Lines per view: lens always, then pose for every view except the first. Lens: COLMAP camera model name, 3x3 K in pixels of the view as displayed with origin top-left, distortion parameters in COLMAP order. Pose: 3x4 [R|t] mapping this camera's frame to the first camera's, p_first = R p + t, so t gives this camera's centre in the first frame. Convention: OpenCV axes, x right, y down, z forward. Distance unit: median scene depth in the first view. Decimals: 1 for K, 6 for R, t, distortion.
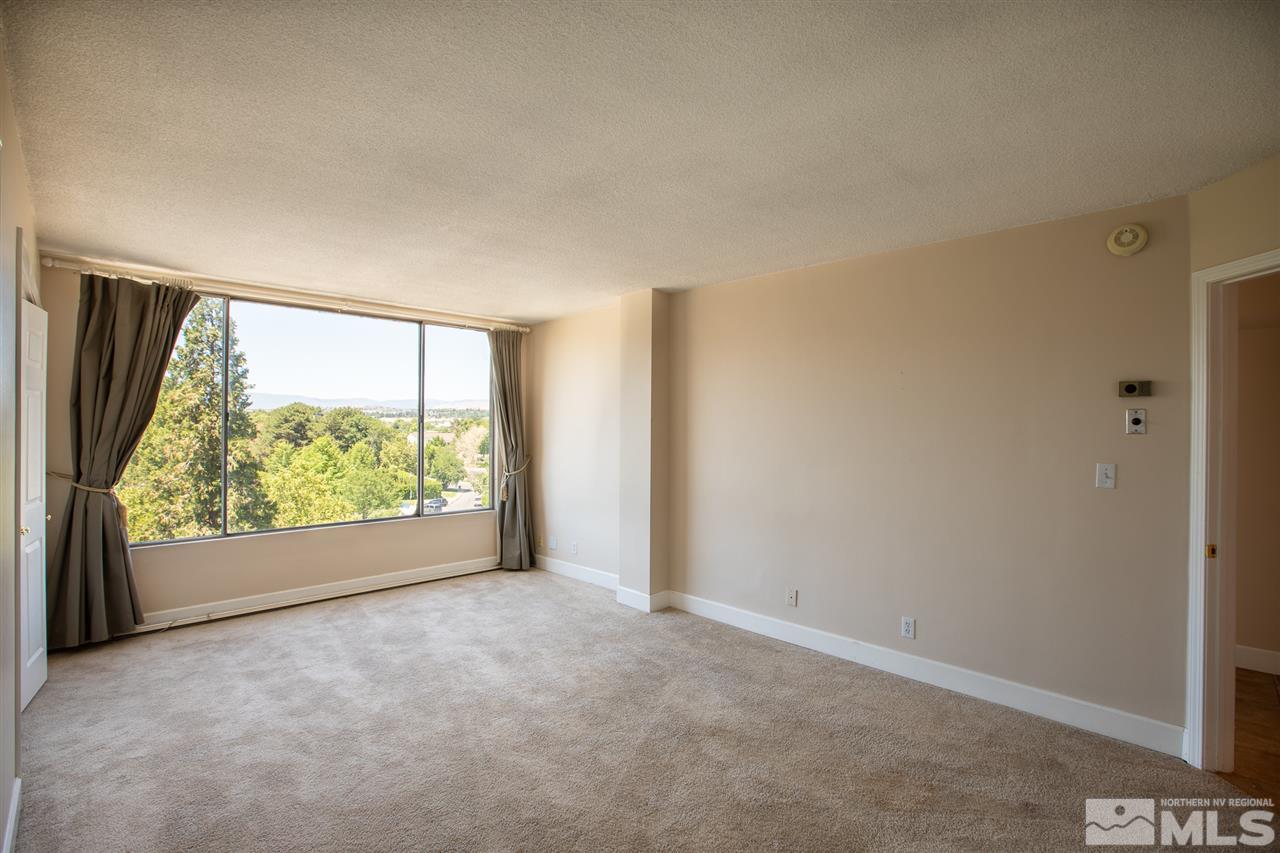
lens RADIAL K [[581.0, 0, 629.6], [0, 581.0, 434.2], [0, 0, 1]] dist [-0.000453, 0.000243]
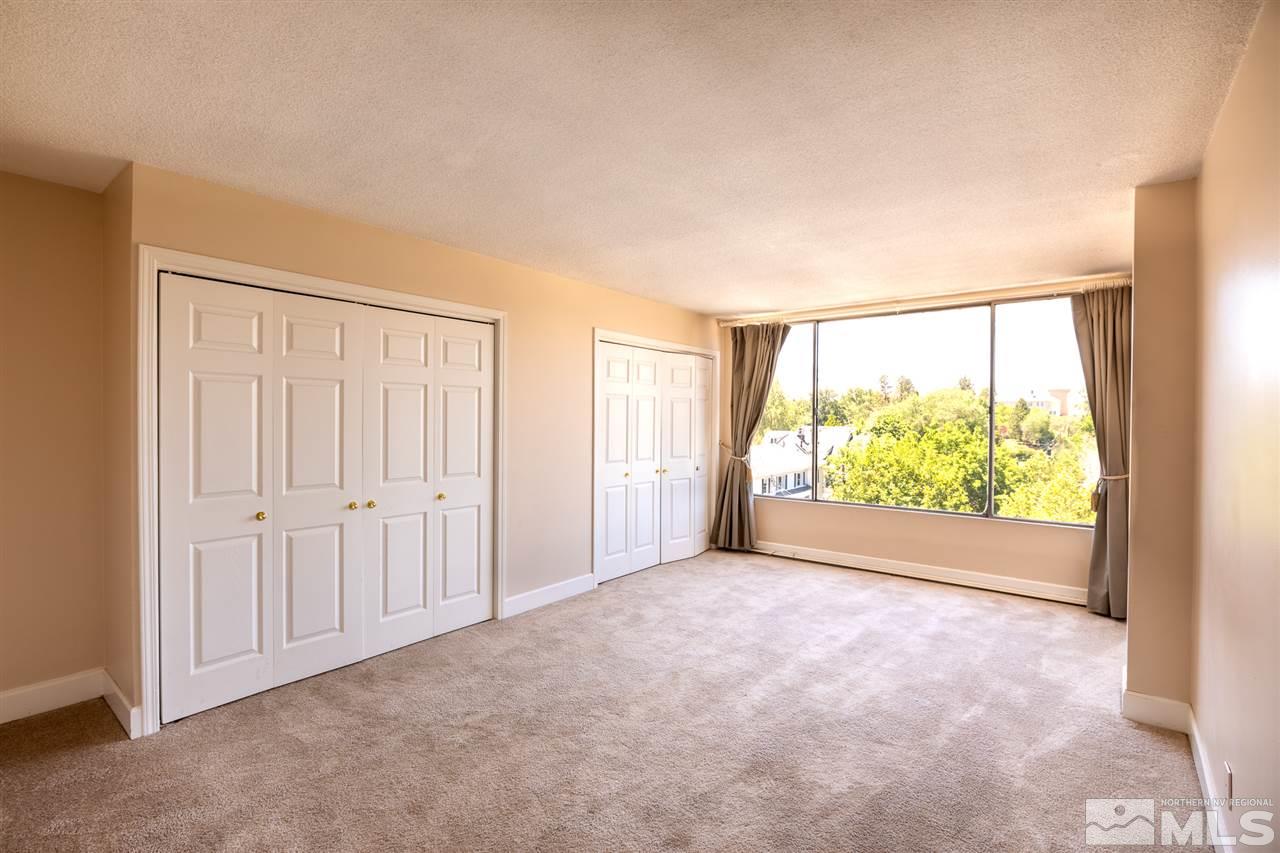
lens RADIAL K [[581.0, 0, 630.9], [0, 581.0, 419.7], [0, 0, 1]] dist [-0.000453, 0.000243]
pose [[0.143766, -0.005958, -0.989594, 0.637724], [-0.016788, 0.999823, -0.008458, 0.009755], [0.989469, 0.017829, 0.143641, 0.442339]]
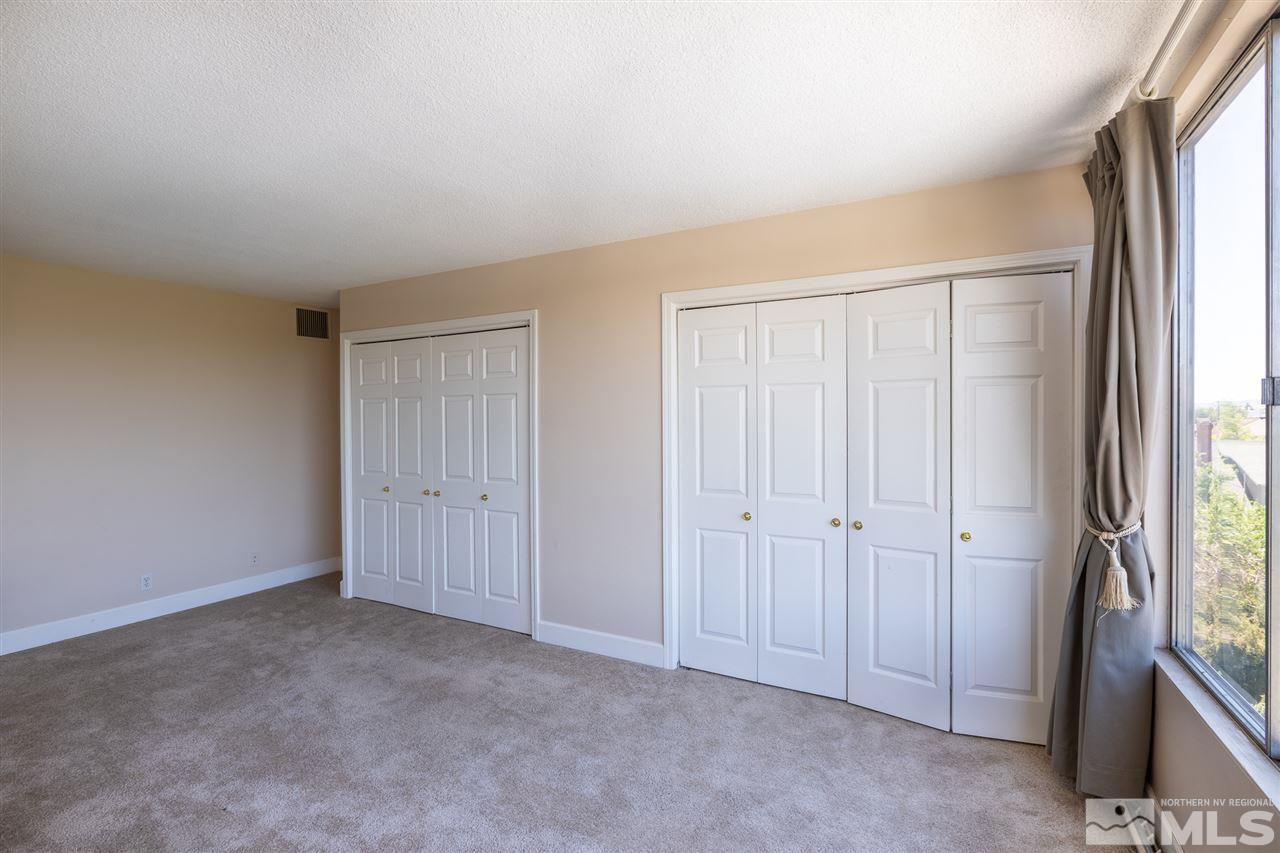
lens RADIAL K [[581.0, 0, 639.6], [0, 581.0, 428.6], [0, 0, 1]] dist [-0.000453, 0.000243]
pose [[-0.948980, 0.005373, -0.315291, -0.279434], [-0.002562, 0.999690, 0.024748, -0.015044], [0.315326, 0.024293, -0.948672, 1.327072]]
